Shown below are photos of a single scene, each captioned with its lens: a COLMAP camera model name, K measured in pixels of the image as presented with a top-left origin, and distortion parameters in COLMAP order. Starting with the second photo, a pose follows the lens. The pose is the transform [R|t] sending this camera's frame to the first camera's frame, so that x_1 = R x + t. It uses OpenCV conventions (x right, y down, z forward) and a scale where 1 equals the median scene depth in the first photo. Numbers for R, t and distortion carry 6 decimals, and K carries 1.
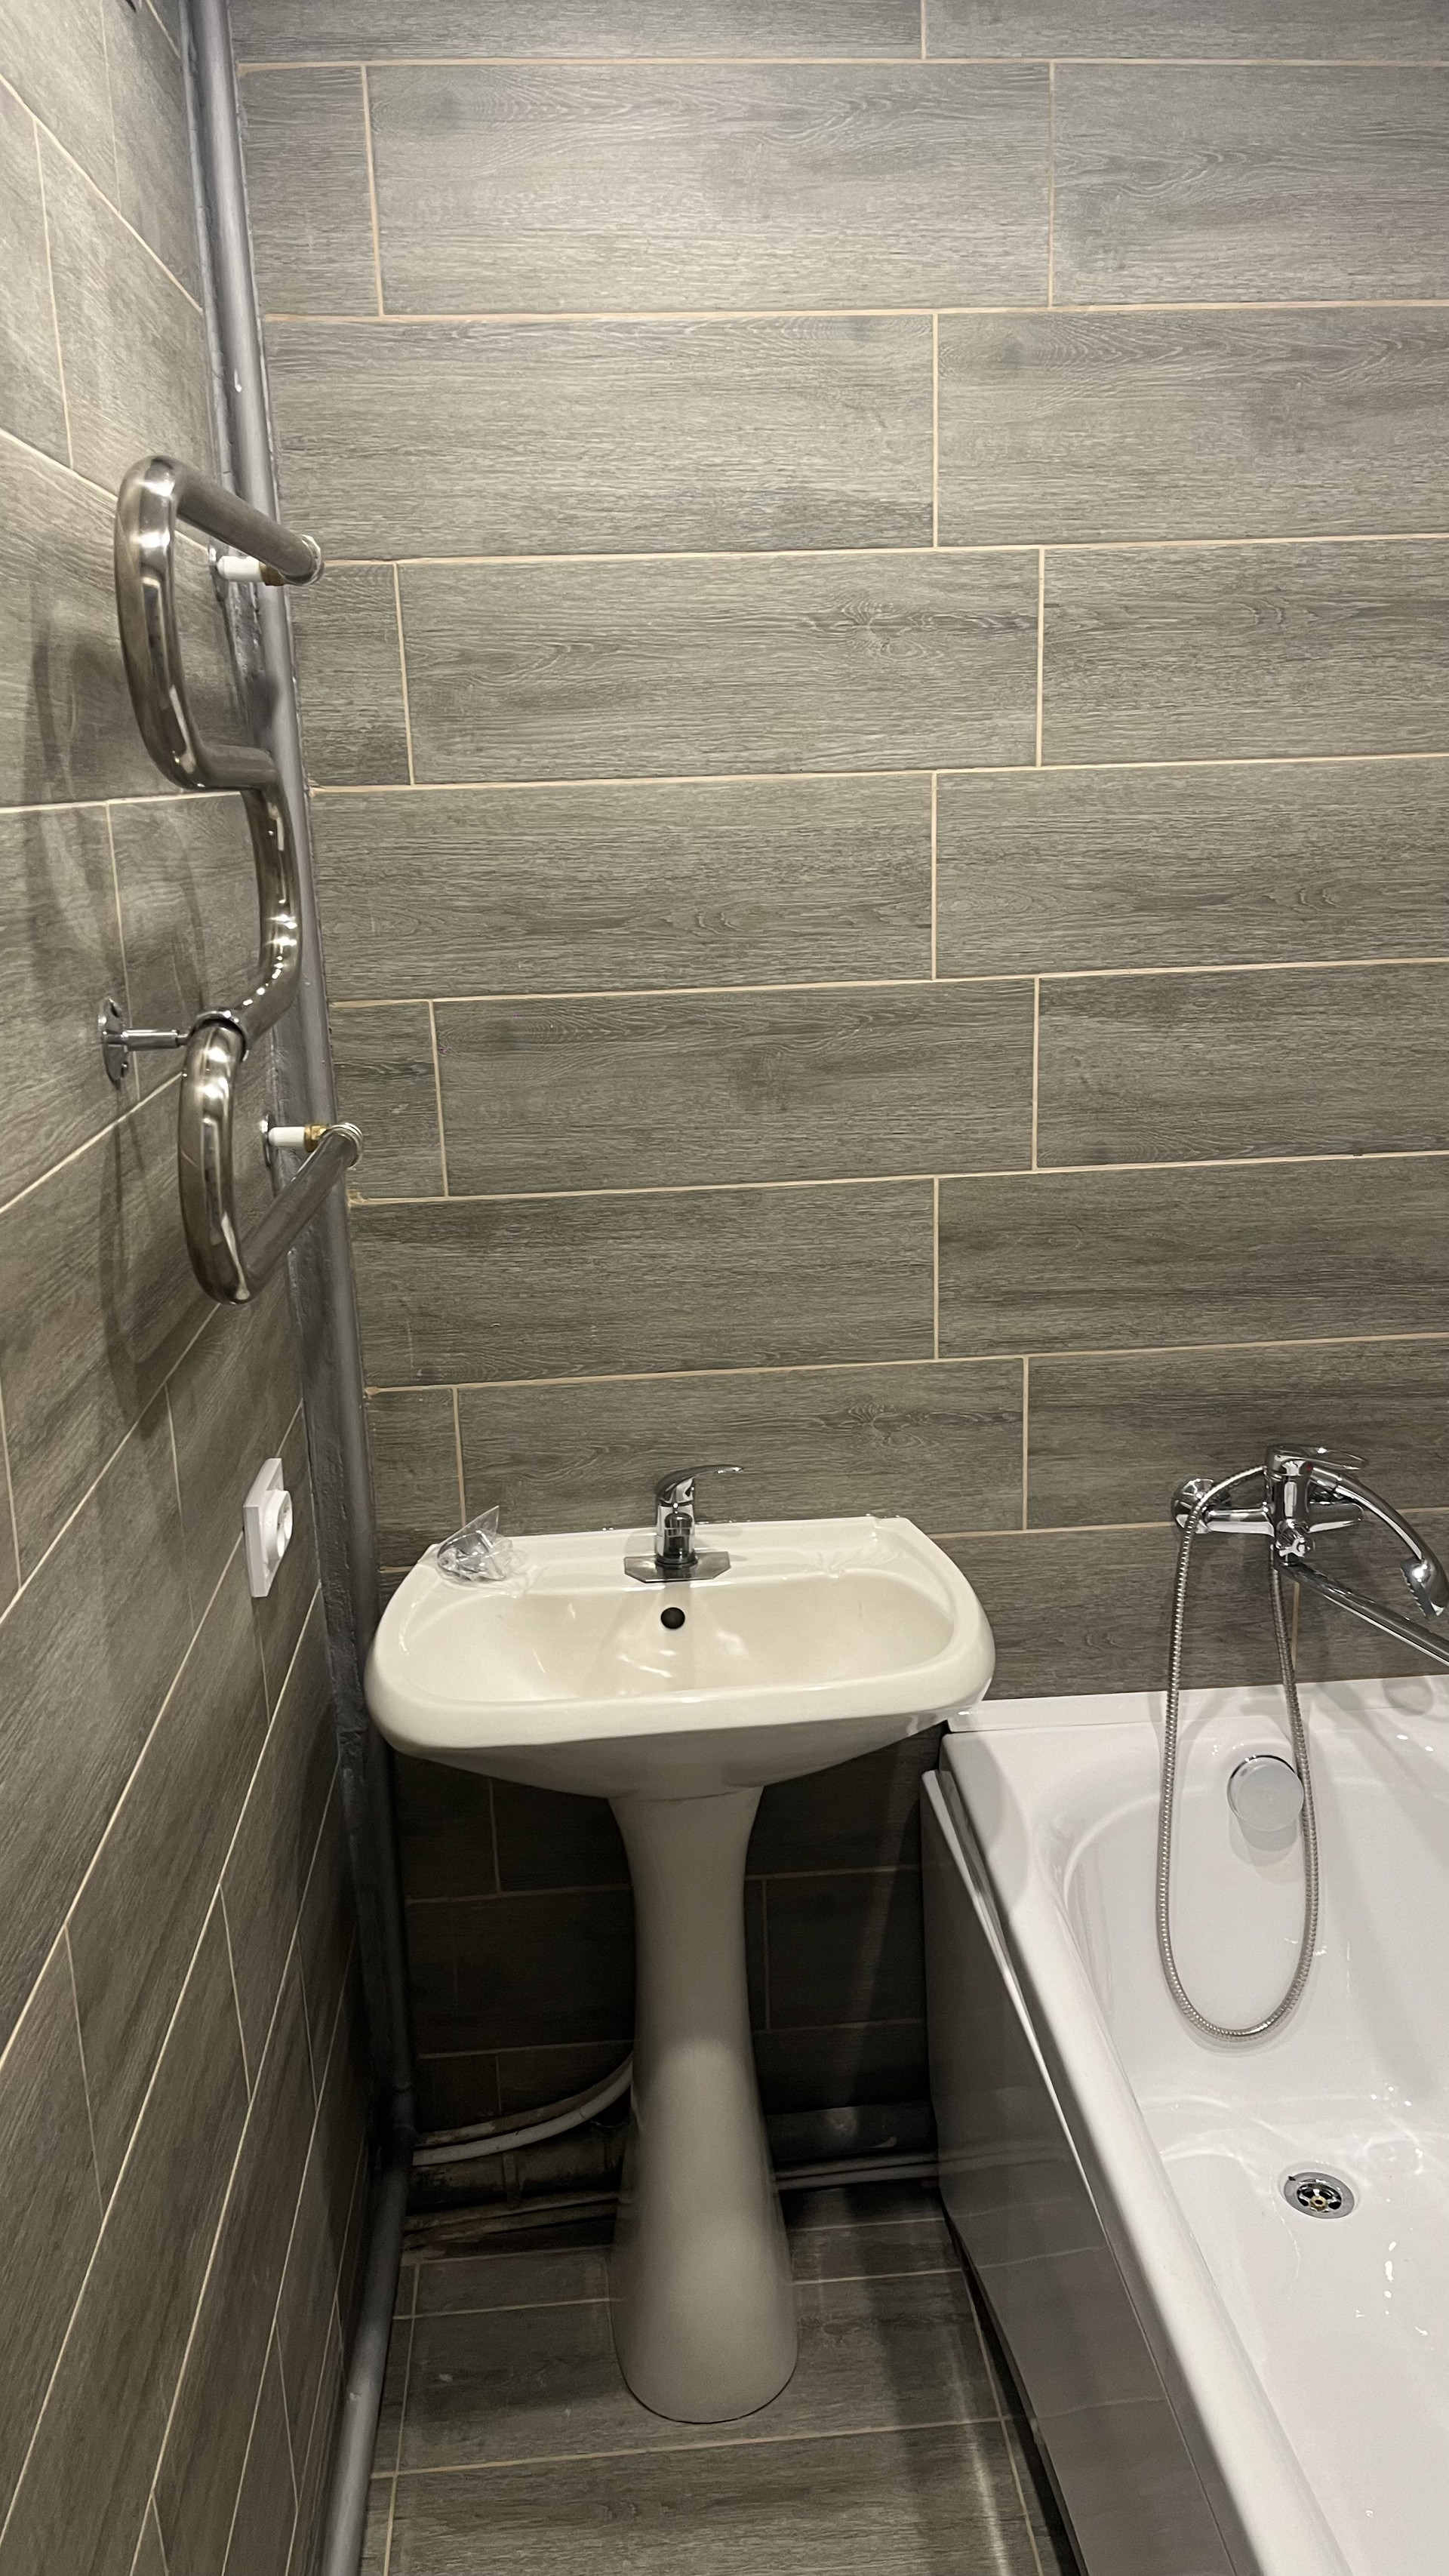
lens RADIAL K [[1968.0, 0, 745.7], [0, 1968.0, 1305.4], [0, 0, 1]] dist [0.065576, -0.064147]
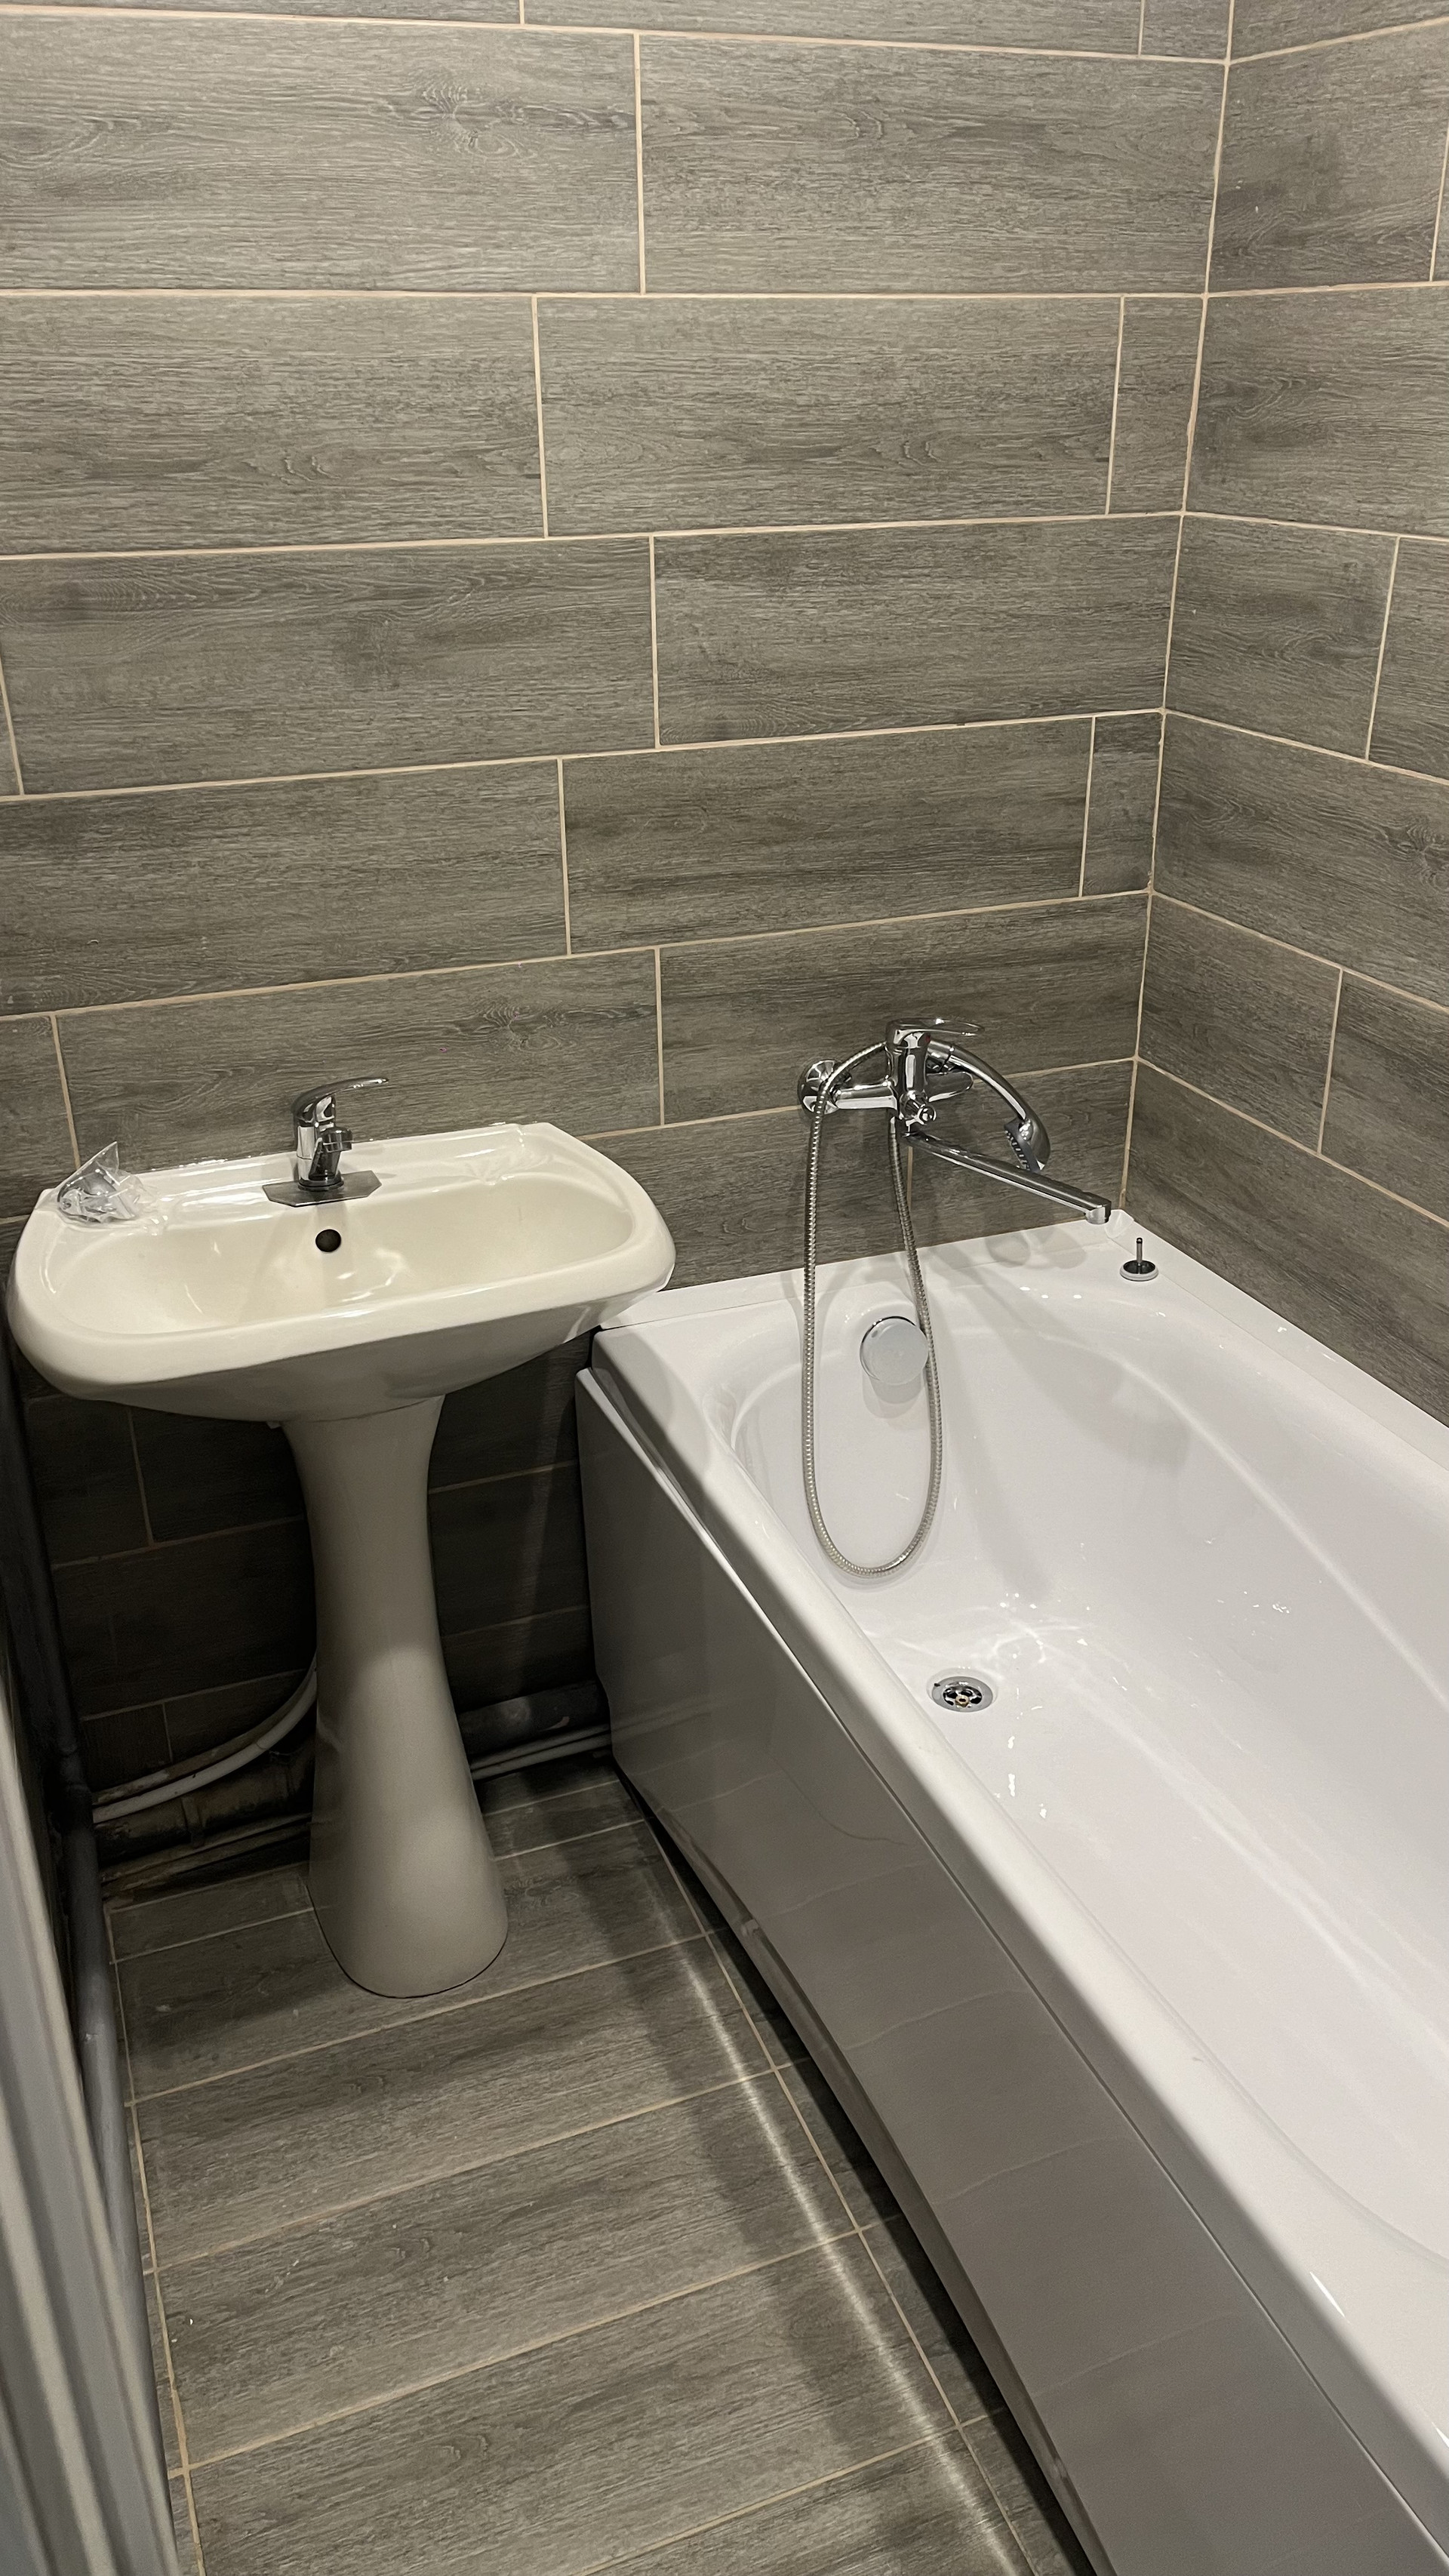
lens RADIAL K [[1968.0, 0, 745.7], [0, 1968.0, 1305.4], [0, 0, 1]] dist [0.065576, -0.064147]
pose [[0.956725, -0.106810, 0.270683, -0.105449], [0.060189, 0.982720, 0.175038, 0.033137], [-0.284701, -0.151171, 0.946622, 0.024219]]
